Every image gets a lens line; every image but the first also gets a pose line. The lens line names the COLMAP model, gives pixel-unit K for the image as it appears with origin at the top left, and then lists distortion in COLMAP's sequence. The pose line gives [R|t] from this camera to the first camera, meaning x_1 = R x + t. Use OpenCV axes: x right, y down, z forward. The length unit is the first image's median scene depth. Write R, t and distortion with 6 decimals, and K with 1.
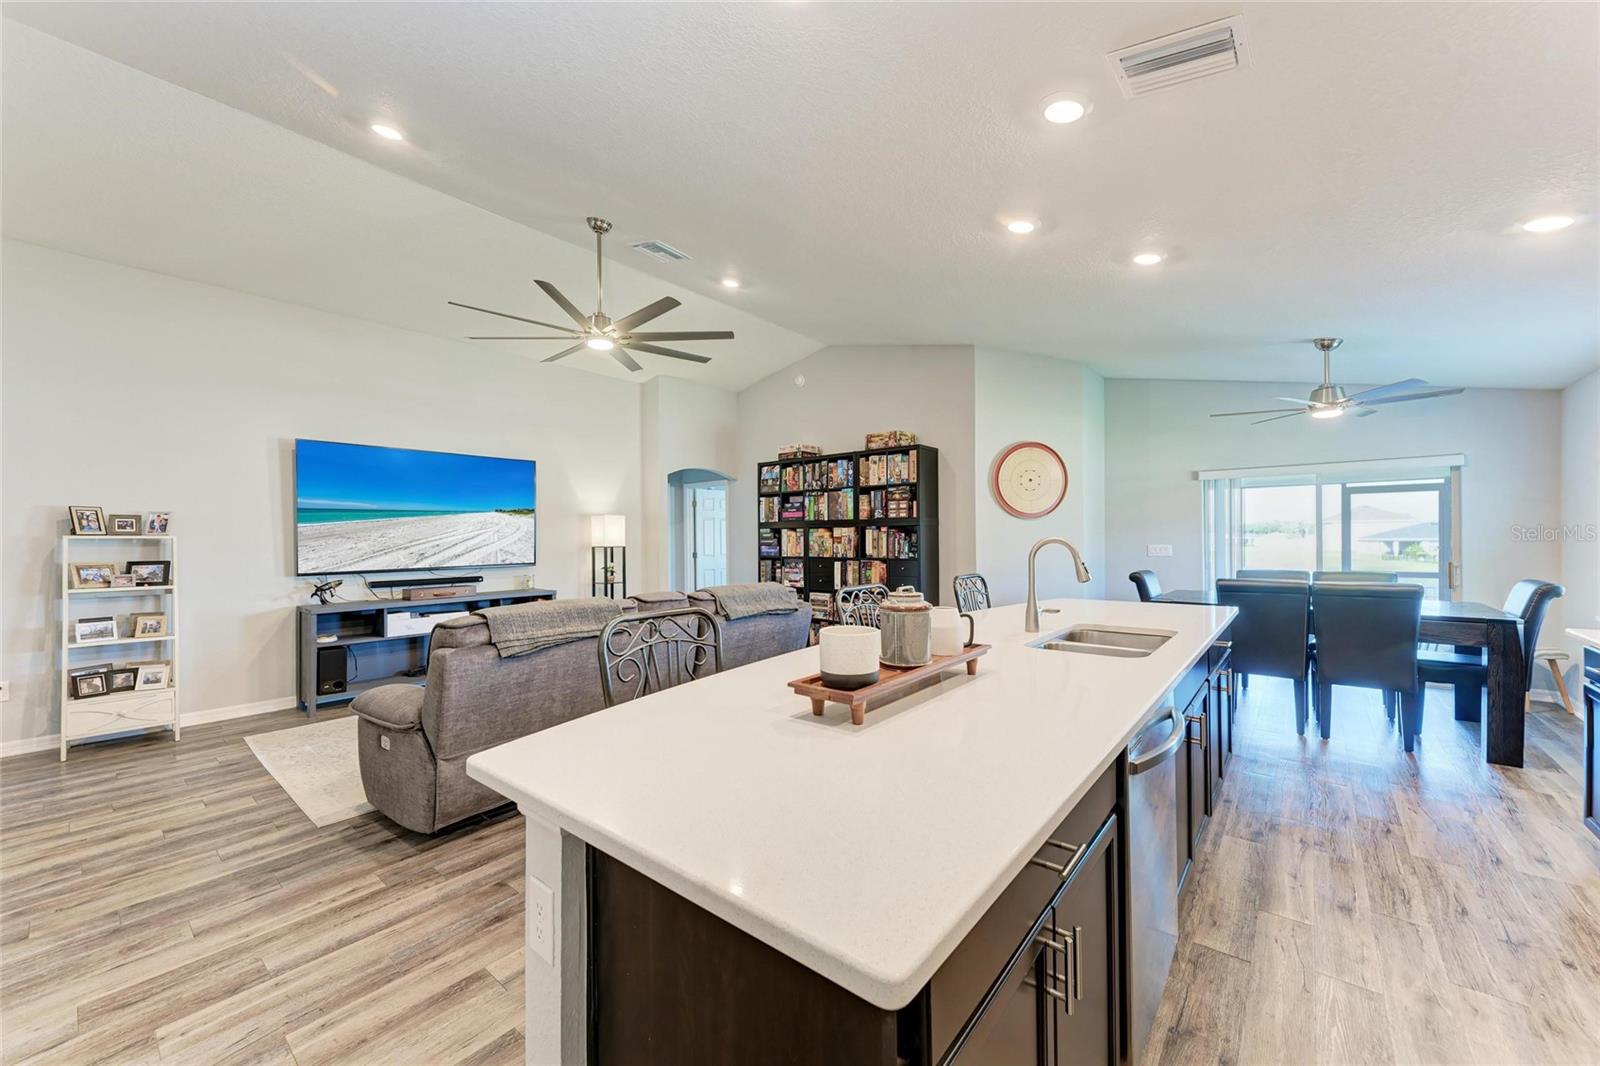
lens RADIAL K [[610.5, 0, 803.3], [0, 610.5, 538.2], [0, 0, 1]] dist [0.022021, -0.007707]
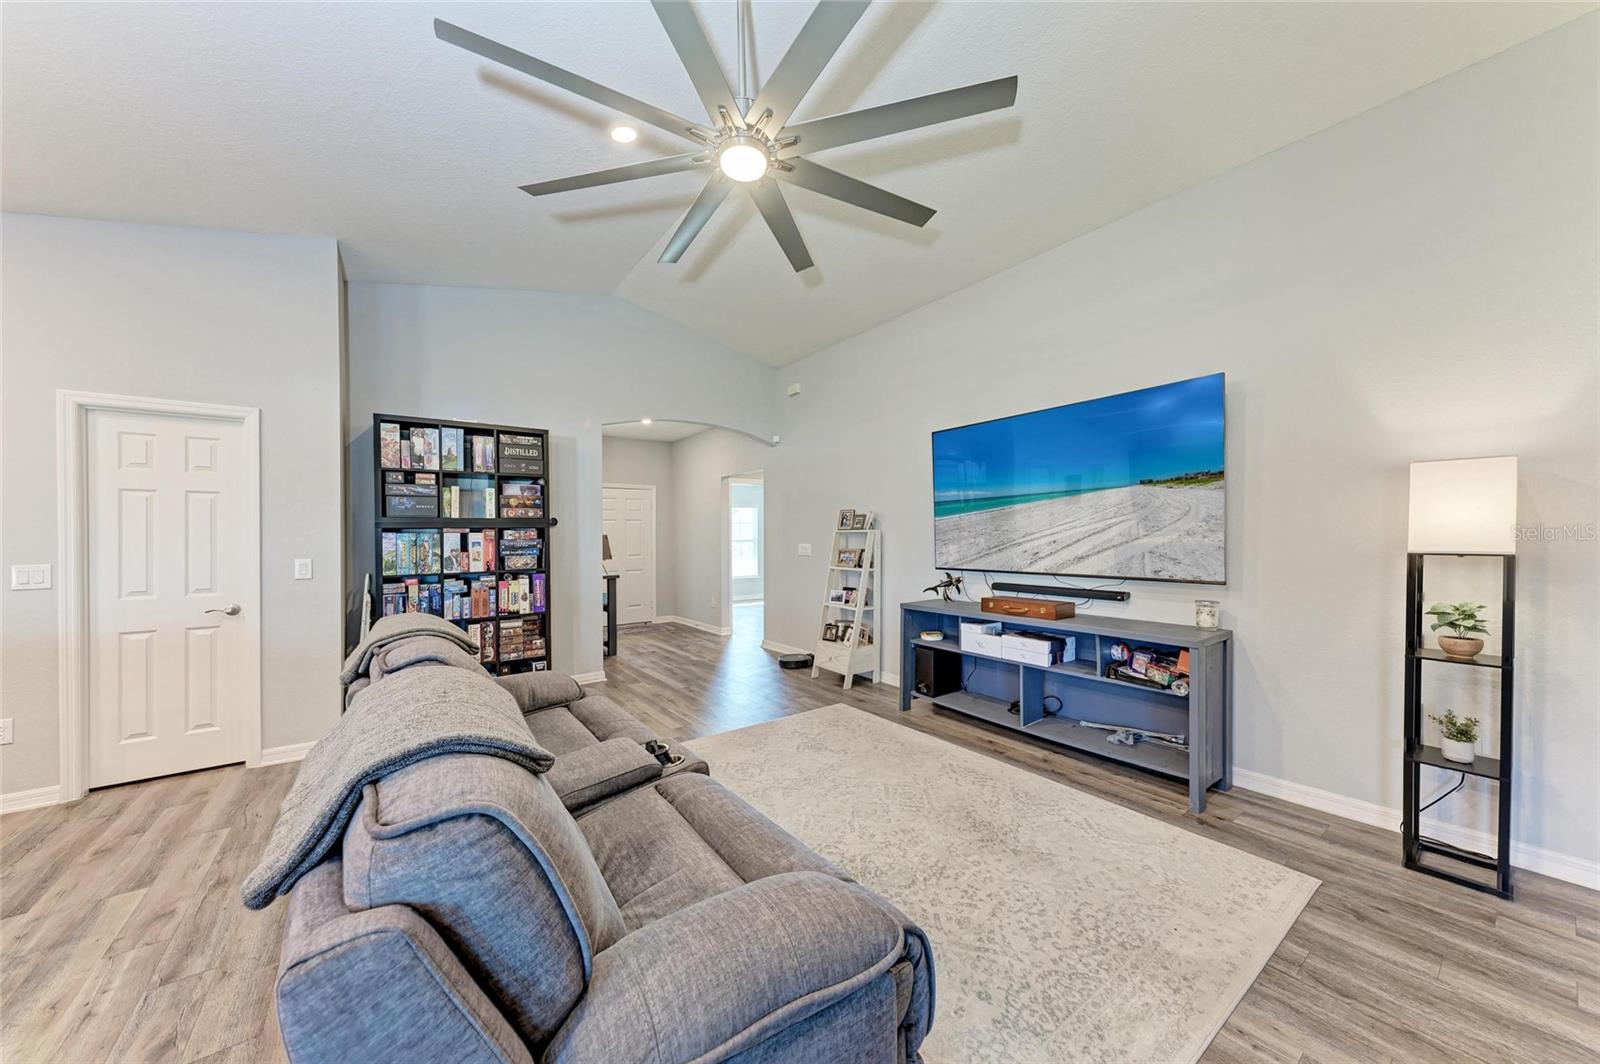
lens RADIAL K [[549.7, 0, 802.8], [0, 549.7, 538.4], [0, 0, 1]] dist [0.018081, -0.006798]
pose [[-0.232139, 0.017794, -0.972520, 0.087052], [0.010399, 0.999821, 0.015811, -0.004481], [0.972627, -0.006443, -0.232282, 0.846896]]
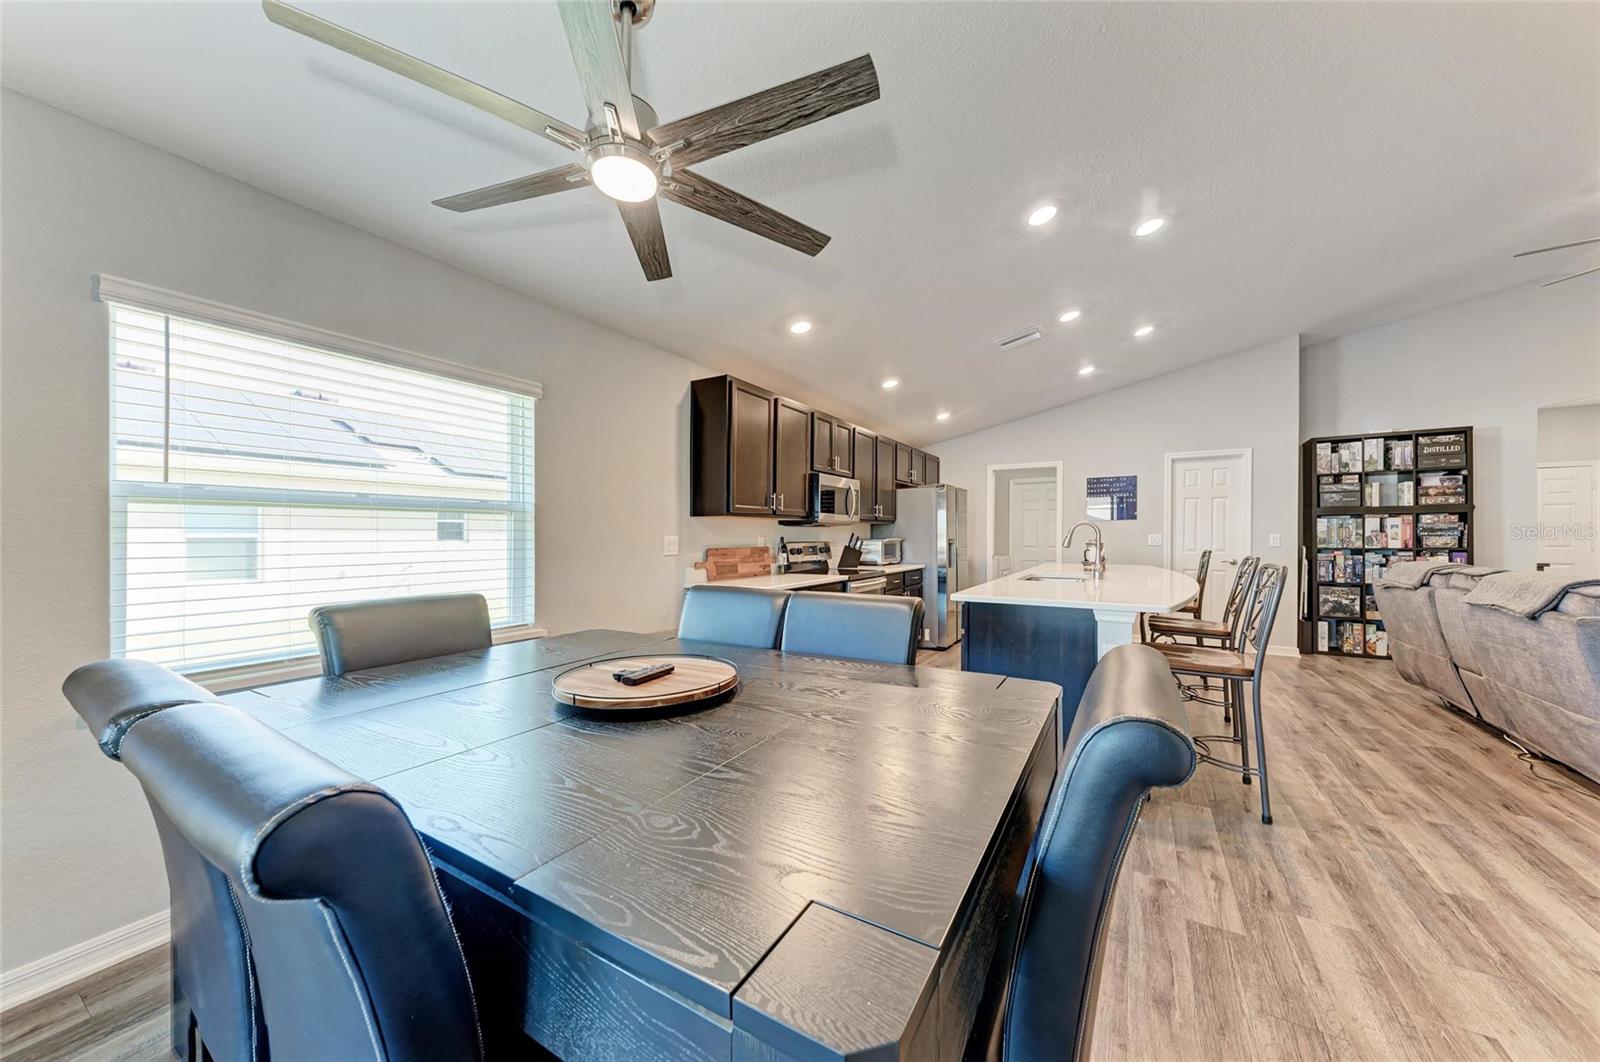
lens RADIAL K [[554.3, 0, 807.0], [0, 554.3, 537.0], [0, 0, 1]] dist [0.011634, -0.003193]
pose [[-0.986554, 0.013836, -0.162846, 0.607754], [0.013399, 0.999903, 0.003781, 0.010926], [0.162883, 0.001548, -0.986644, 1.027019]]
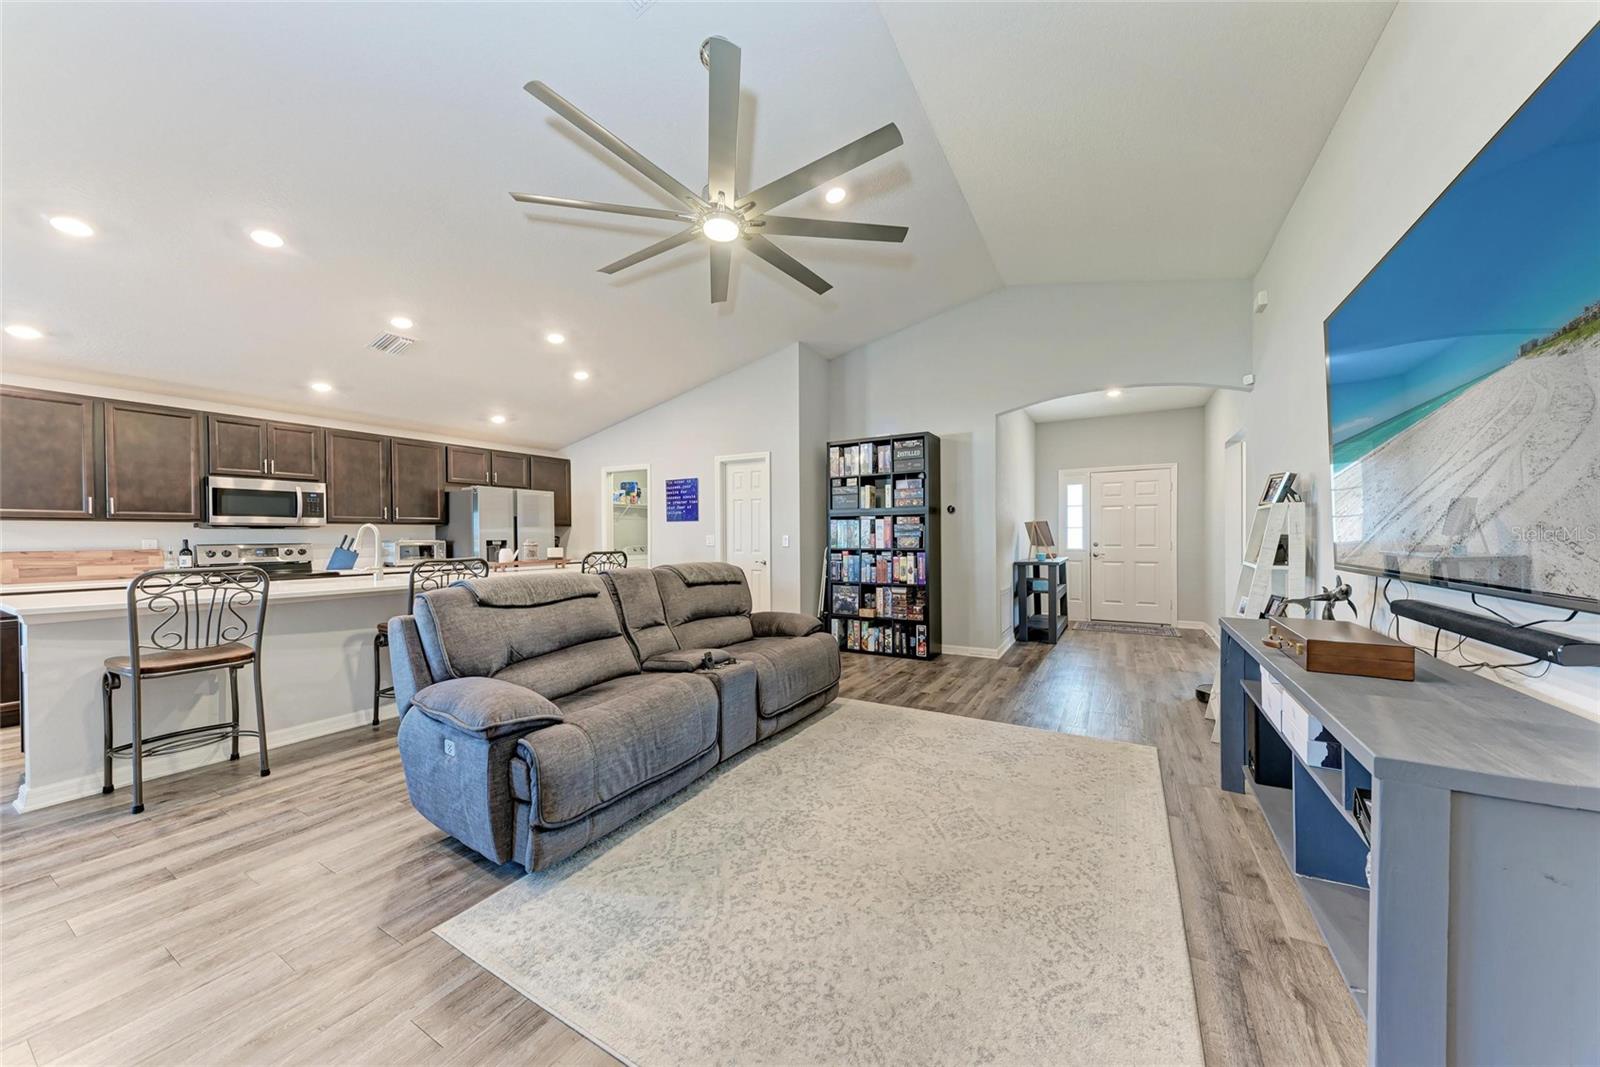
lens RADIAL K [[551.8, 0, 811.1], [0, 551.8, 539.8], [0, 0, 1]] dist [0.005248, -0.000203]
pose [[-0.983756, 0.017238, -0.178681, -0.229016], [0.015626, 0.999824, 0.010425, 0.019378], [0.178829, 0.007463, -0.983852, 1.192413]]
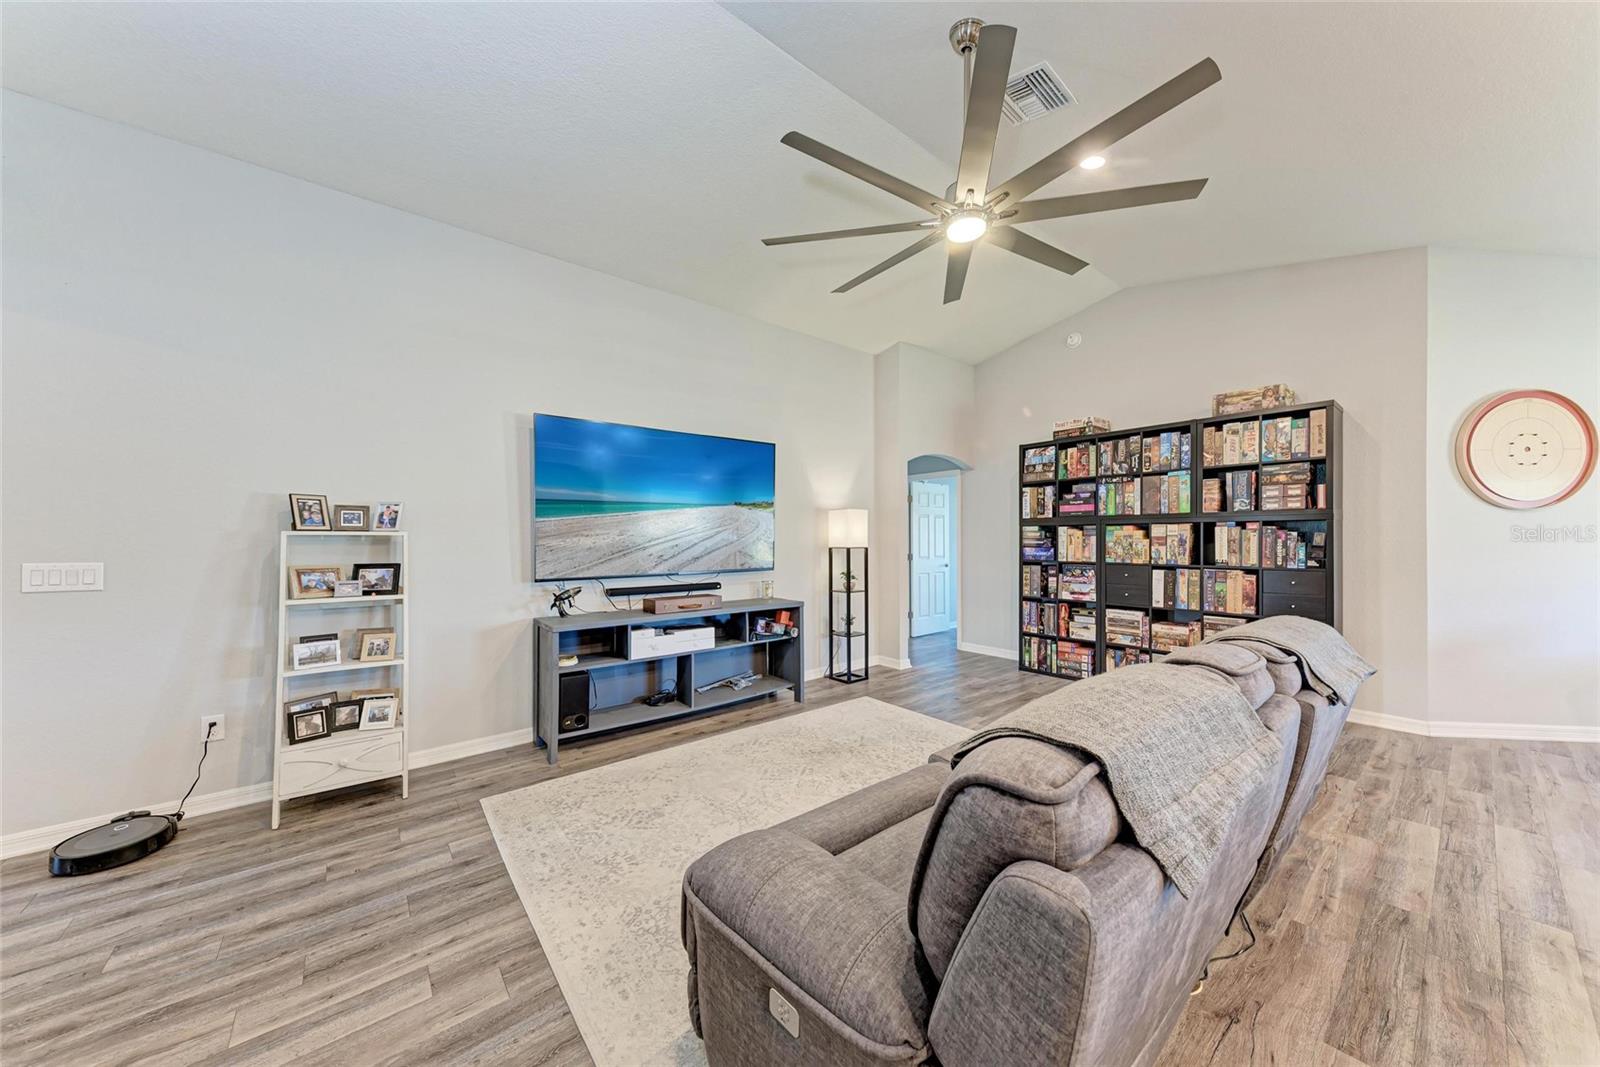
lens RADIAL K [[549.7, 0, 802.8], [0, 549.7, 539.9], [0, 0, 1]] dist [0.018081, -0.006798]
pose [[0.981805, 0.004224, -0.189843, -0.281740], [-0.003766, 0.999989, 0.002774, 0.001762], [0.189853, -0.002009, 0.981810, 0.297049]]
